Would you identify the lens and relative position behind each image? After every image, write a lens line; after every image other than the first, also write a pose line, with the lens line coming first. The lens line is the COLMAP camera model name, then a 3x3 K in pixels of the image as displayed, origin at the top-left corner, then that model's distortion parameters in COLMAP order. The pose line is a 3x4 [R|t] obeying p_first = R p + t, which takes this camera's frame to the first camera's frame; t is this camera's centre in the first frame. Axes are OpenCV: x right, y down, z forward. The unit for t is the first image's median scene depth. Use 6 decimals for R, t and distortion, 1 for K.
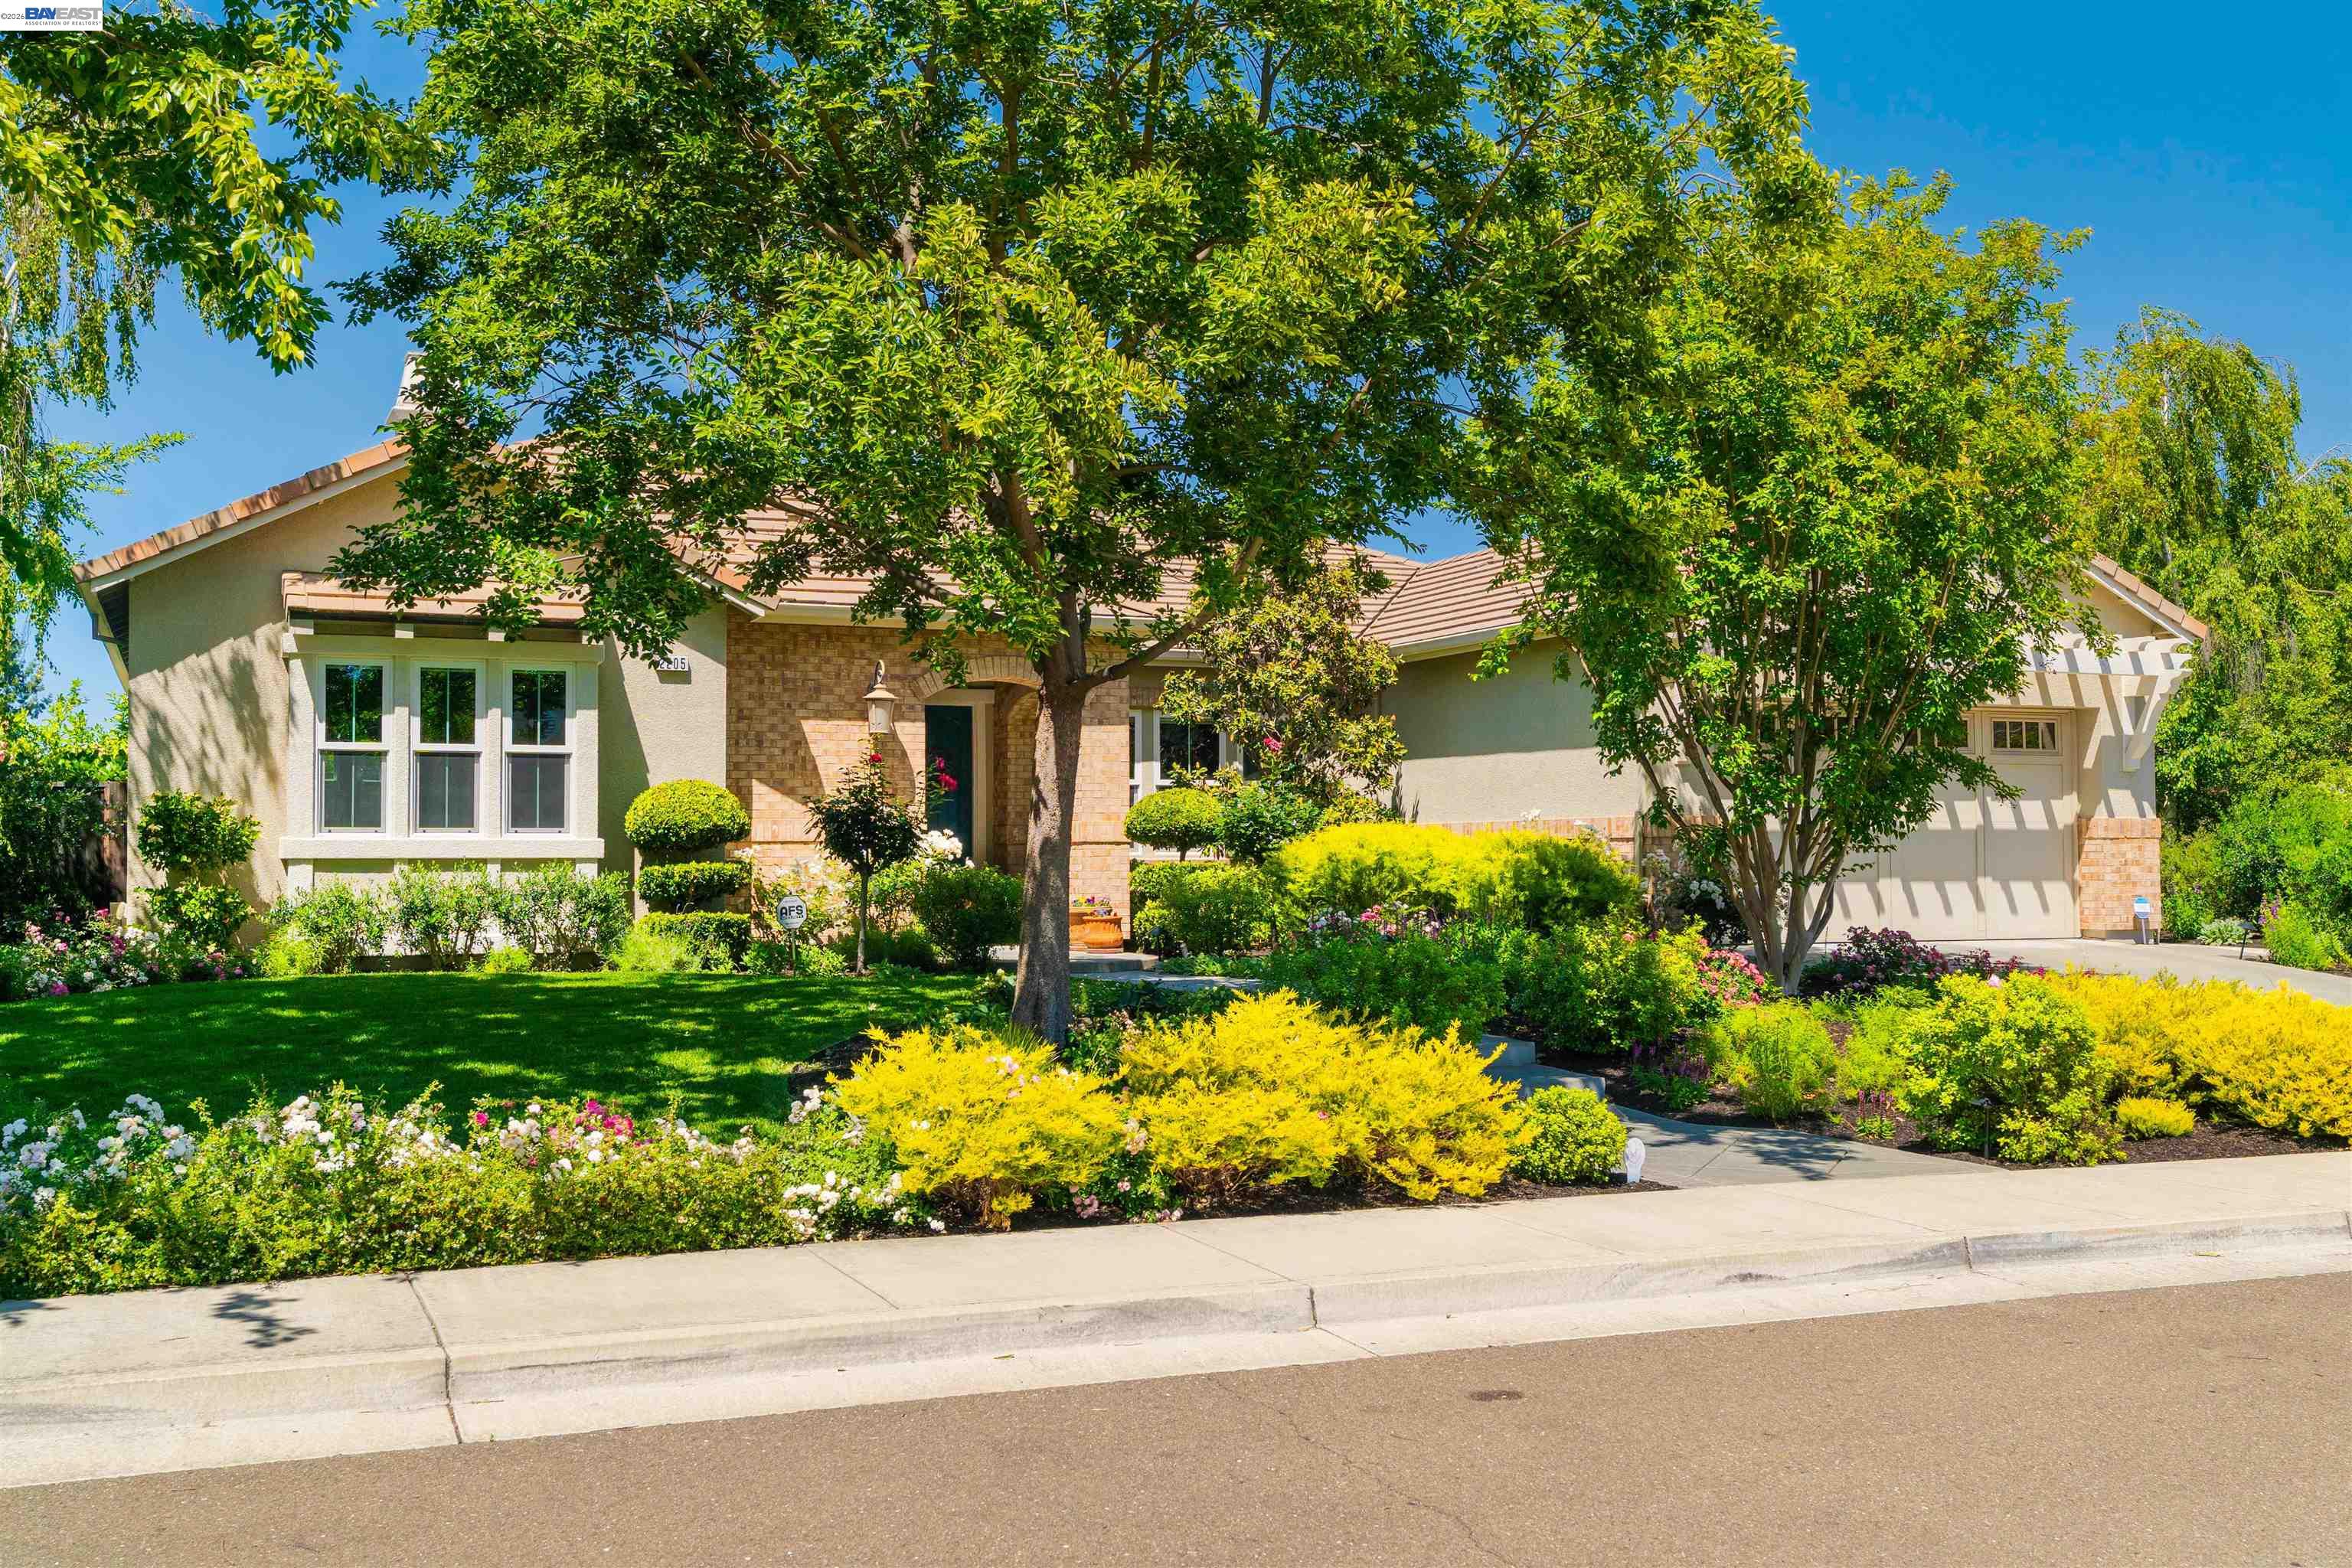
lens RADIAL K [[2304.8, 0, 1176.0], [0, 2304.8, 784.0], [0, 0, 1]] dist [0.019457, -0.010378]
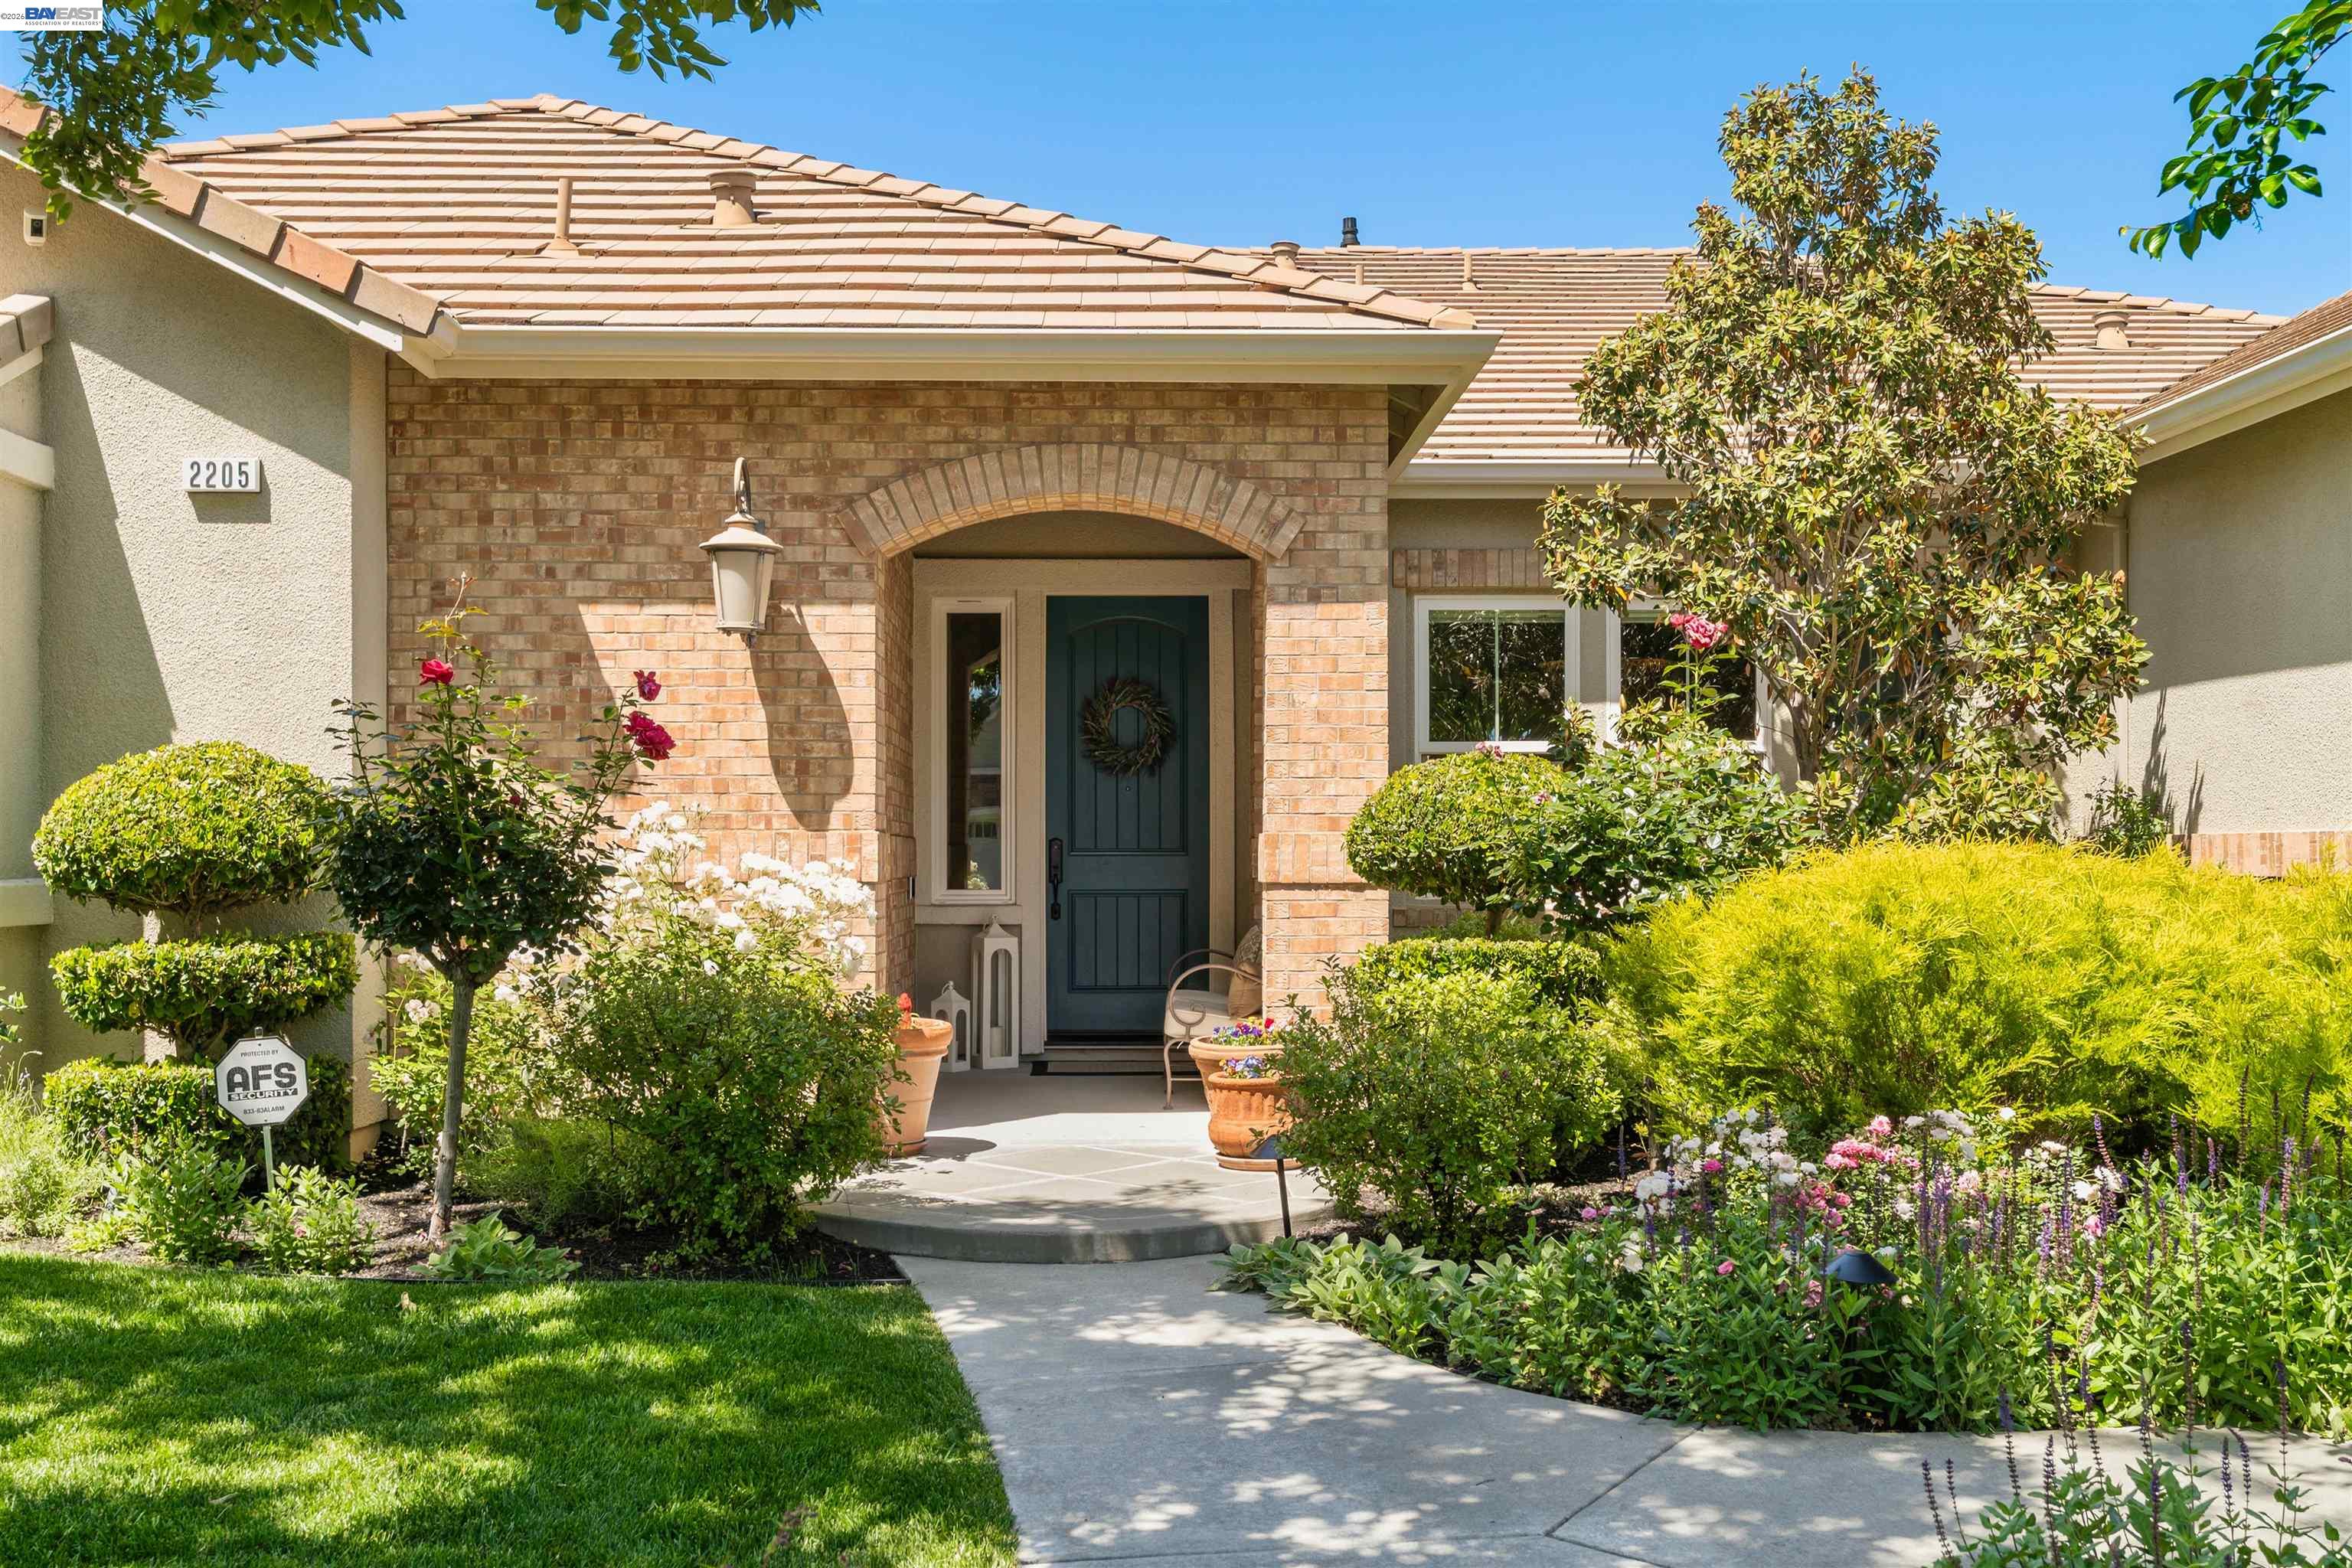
lens RADIAL K [[2402.7, 0, 1176.0], [0, 2402.7, 784.0], [0, 0, 1]] dist [0.015820, 0.001671]
pose [[0.929379, -0.009083, -0.369014, 0.118828], [0.010101, 0.999949, 0.000828, 0.007449], [0.368988, -0.004497, 0.929423, 0.675607]]
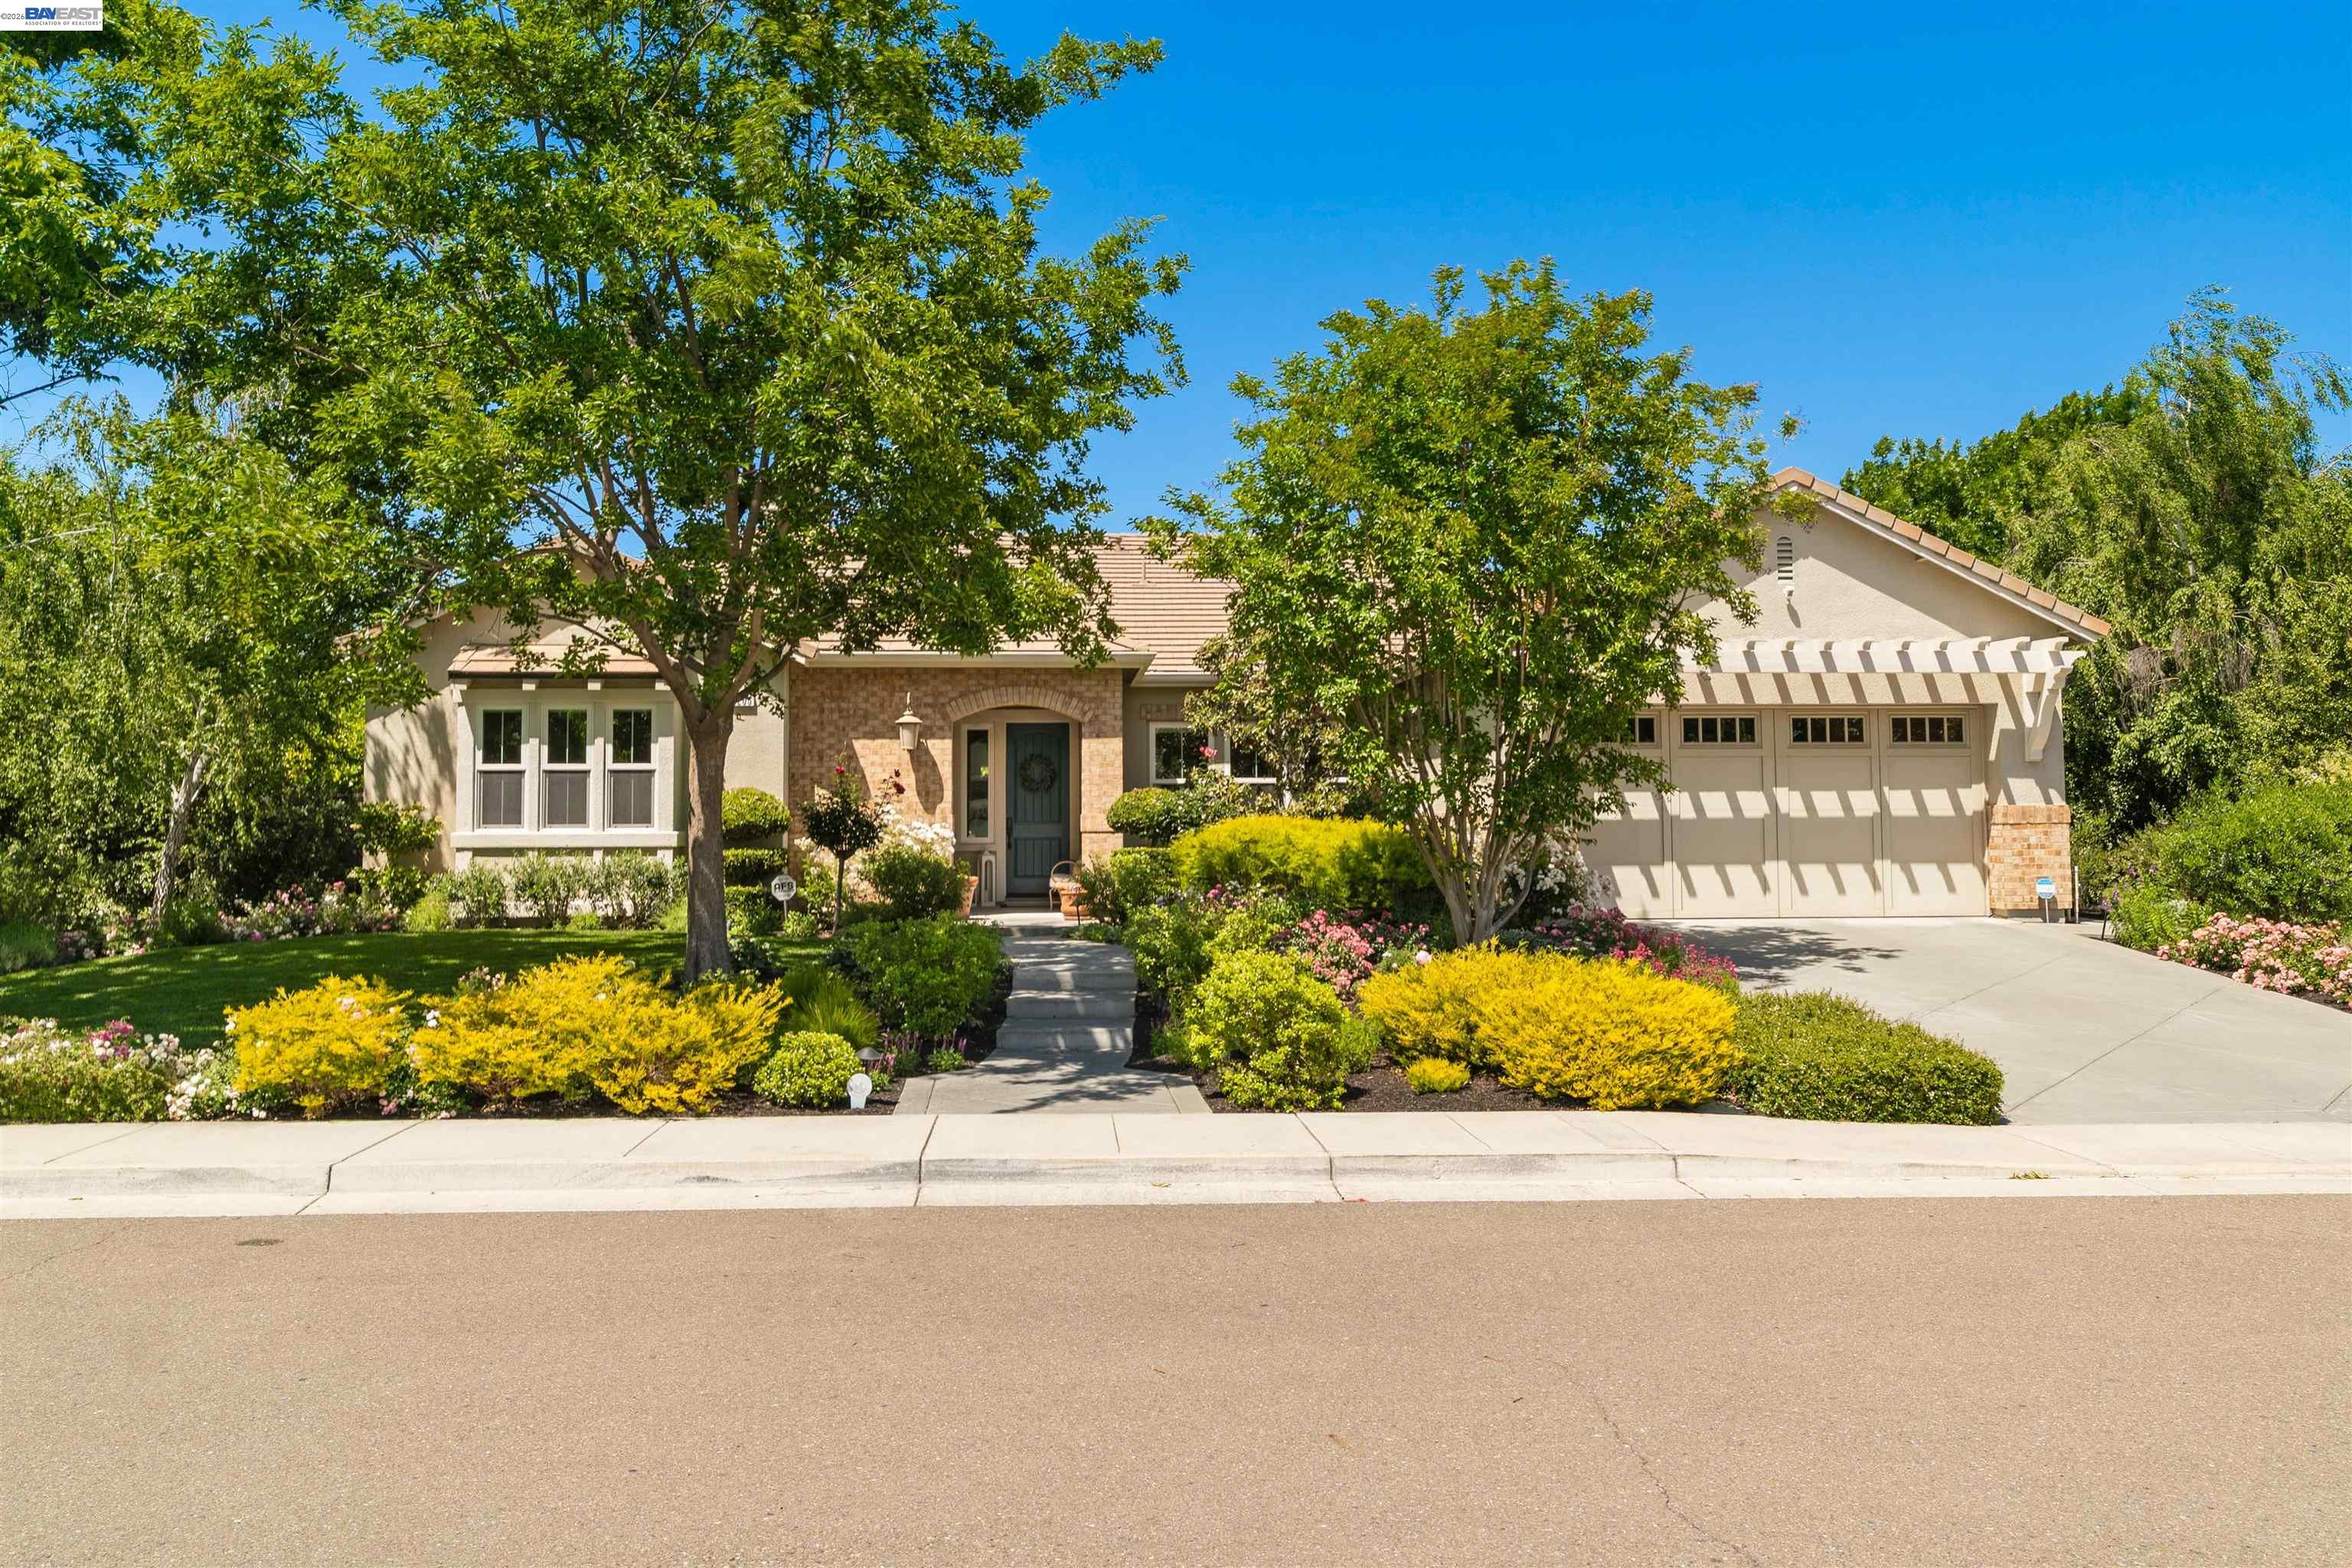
lens RADIAL K [[1938.4, 0, 1182.0], [0, 1938.4, 654.6], [0, 0, 1]] dist [0.000287, 0.001148]
pose [[0.944783, -0.033278, -0.326004, 0.411050], [0.013707, 0.997973, -0.062145, -0.005504], [0.327411, 0.054245, 0.943324, 0.015934]]
